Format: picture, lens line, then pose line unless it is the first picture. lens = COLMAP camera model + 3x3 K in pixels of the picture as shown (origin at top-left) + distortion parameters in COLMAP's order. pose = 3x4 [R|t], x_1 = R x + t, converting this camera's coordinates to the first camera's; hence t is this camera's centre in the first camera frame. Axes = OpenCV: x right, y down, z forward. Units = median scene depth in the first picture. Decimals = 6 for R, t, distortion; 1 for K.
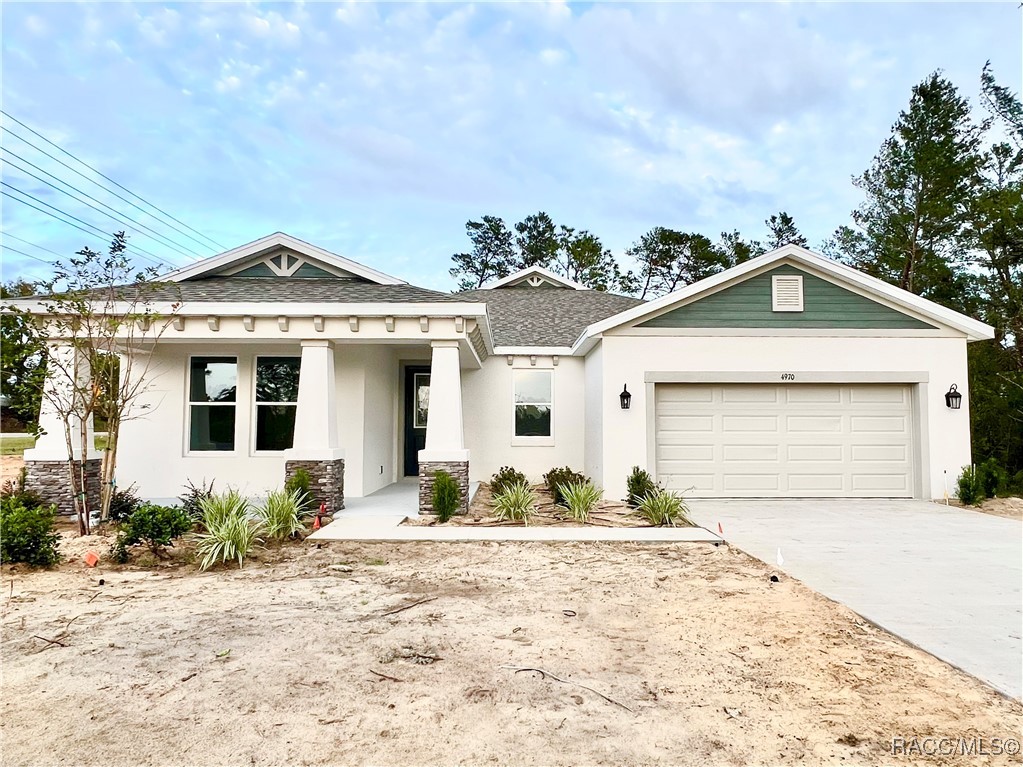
lens RADIAL K [[668.3, 0, 538.6], [0, 668.3, 386.0], [0, 0, 1]] dist [-0.001099, -0.002045]
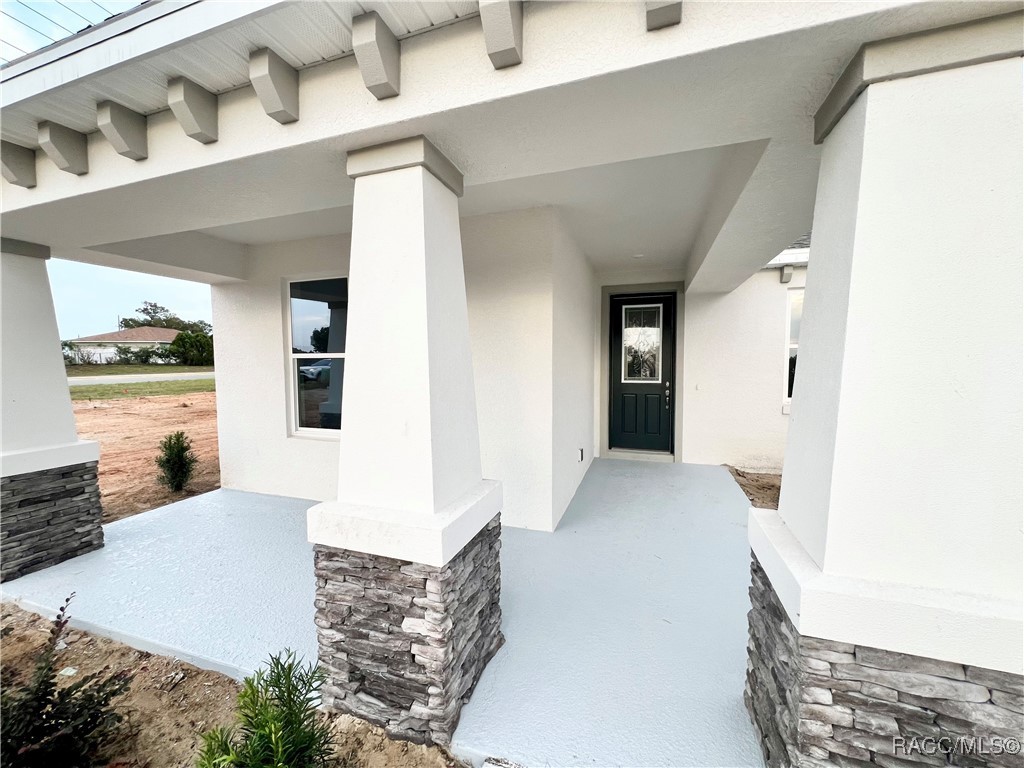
lens RADIAL K [[408.6, 0, 509.0], [0, 408.6, 385.7], [0, 0, 1]] dist [-0.001857, 0.000193]
pose [[0.932778, 0.016691, -0.360066, -0.177433], [0.027982, 0.992559, 0.118502, 0.013440], [0.359365, -0.120611, 0.925370, 0.687915]]
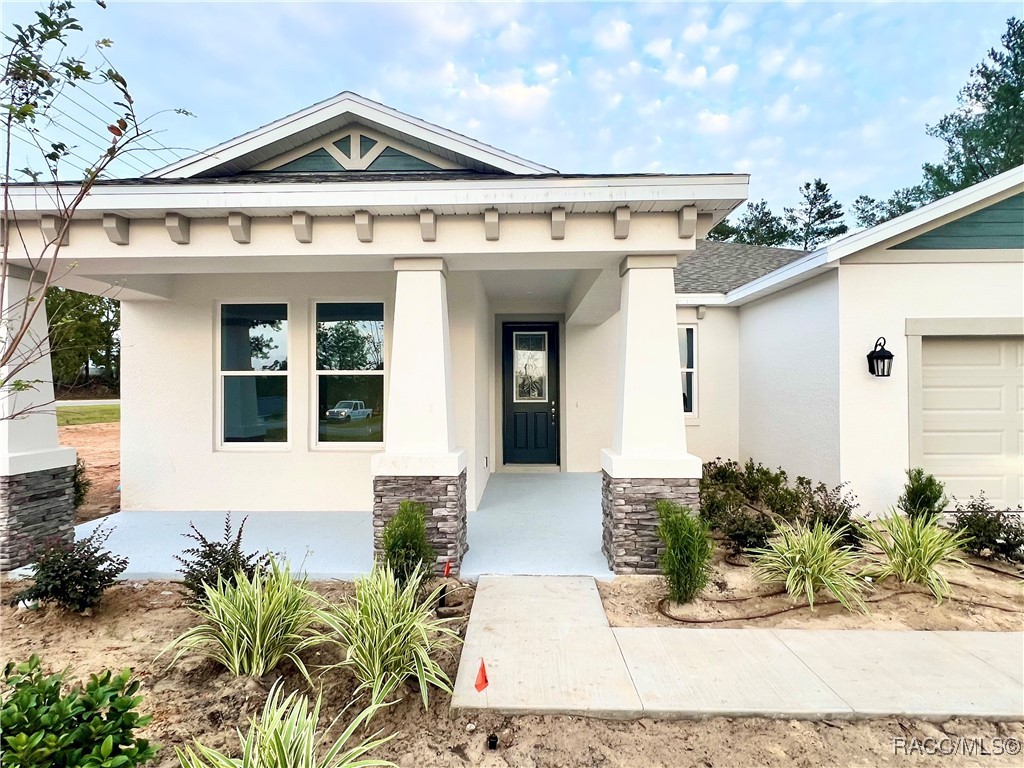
lens RADIAL K [[559.6, 0, 511.6], [0, 559.6, 383.3], [0, 0, 1]] dist [-0.000816, -0.001058]
pose [[0.998247, -0.005825, -0.058895, -0.188915], [0.008797, 0.998694, 0.050330, 0.010073], [0.058525, -0.050760, 0.996995, 0.437416]]
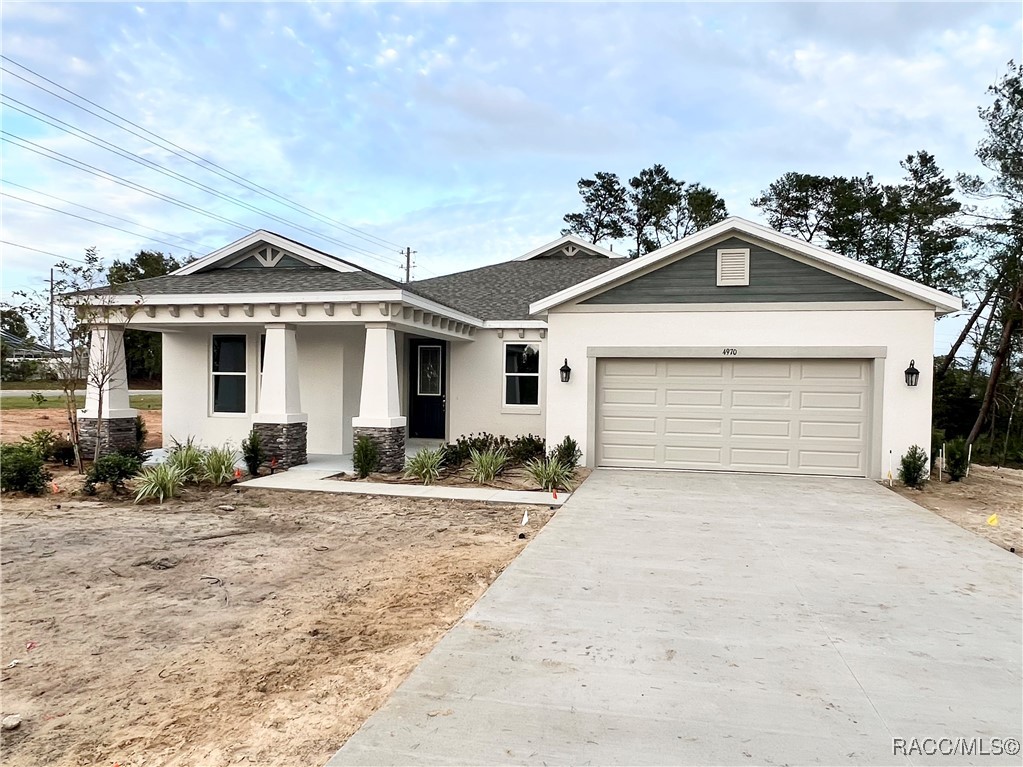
lens RADIAL K [[686.2, 0, 524.5], [0, 686.2, 402.3], [0, 0, 1]] dist [-0.000461, -0.003077]
pose [[0.969922, 0.019073, -0.242668, 0.327777], [0.001005, 0.996603, 0.082345, -0.023360], [0.243414, -0.080112, 0.966608, -0.074974]]
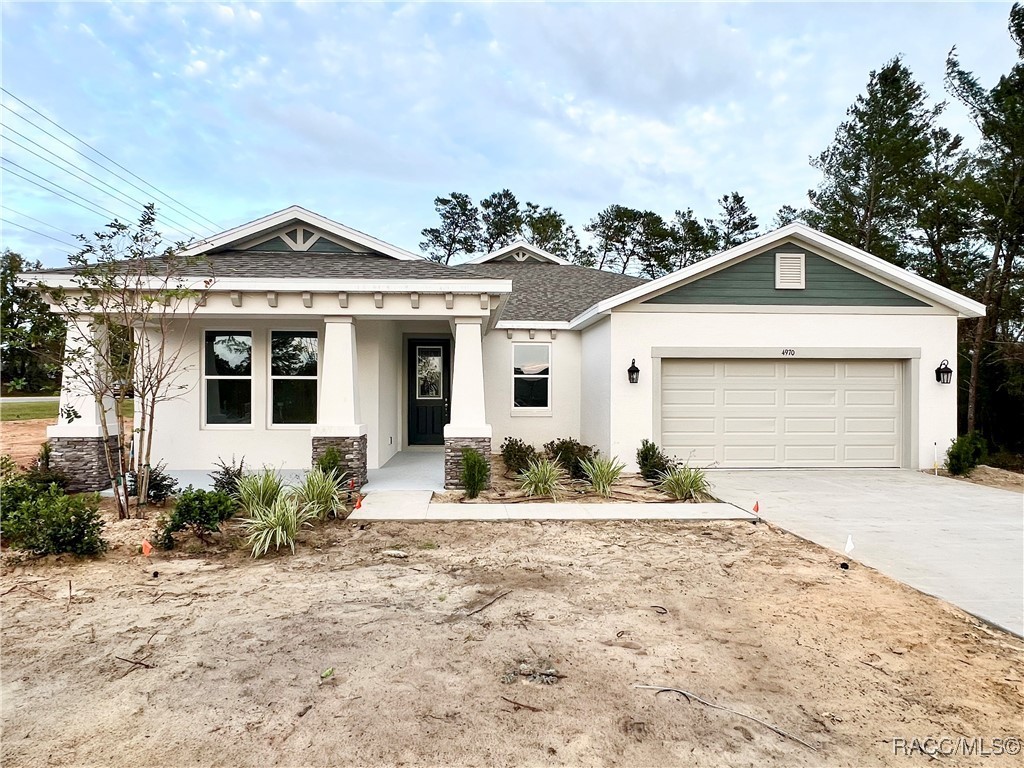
lens RADIAL K [[610.1, 0, 508.2], [0, 610.1, 388.1], [0, 0, 1]] dist [-0.002331, -0.000650]
pose [[0.999673, 0.001415, 0.025545, -0.085720], [-0.002933, 0.998225, 0.059483, -0.013434], [-0.025415, -0.059538, 0.997902, 0.064782]]
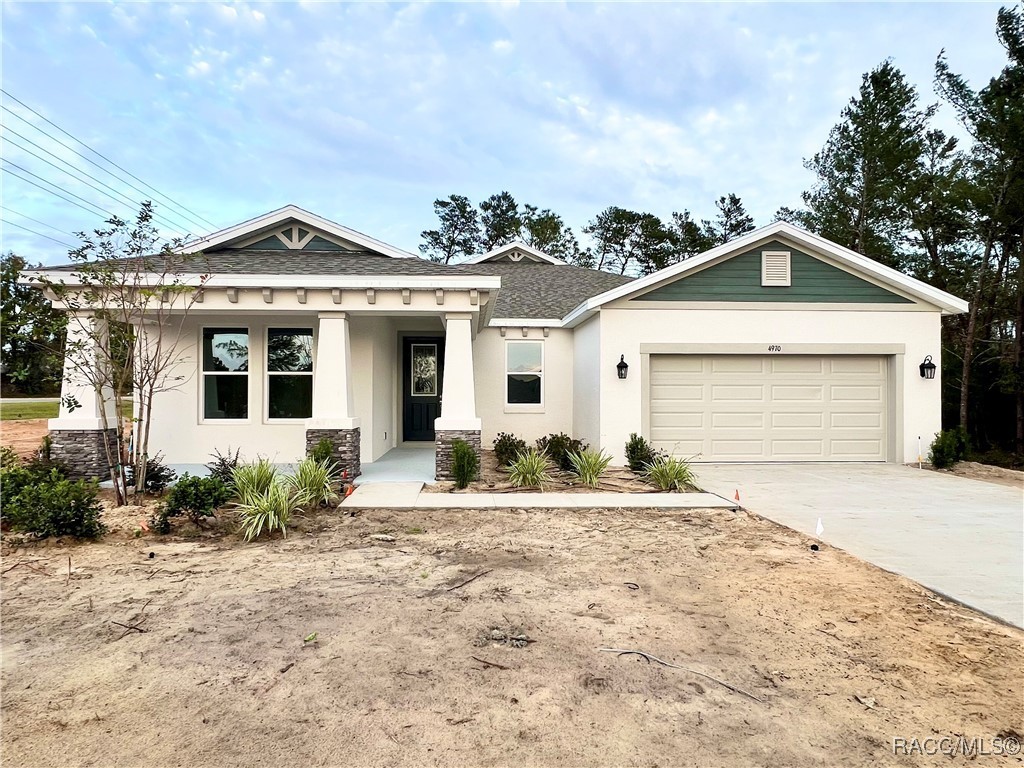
lens RADIAL K [[610.1, 0, 507.6], [0, 610.1, 386.0], [0, 0, 1]] dist [-0.002083, -0.002100]
pose [[0.999727, 0.000414, 0.023377, -0.071713], [-0.001632, 0.998640, 0.052101, -0.003788], [-0.023324, -0.052125, 0.998368, 0.044899]]
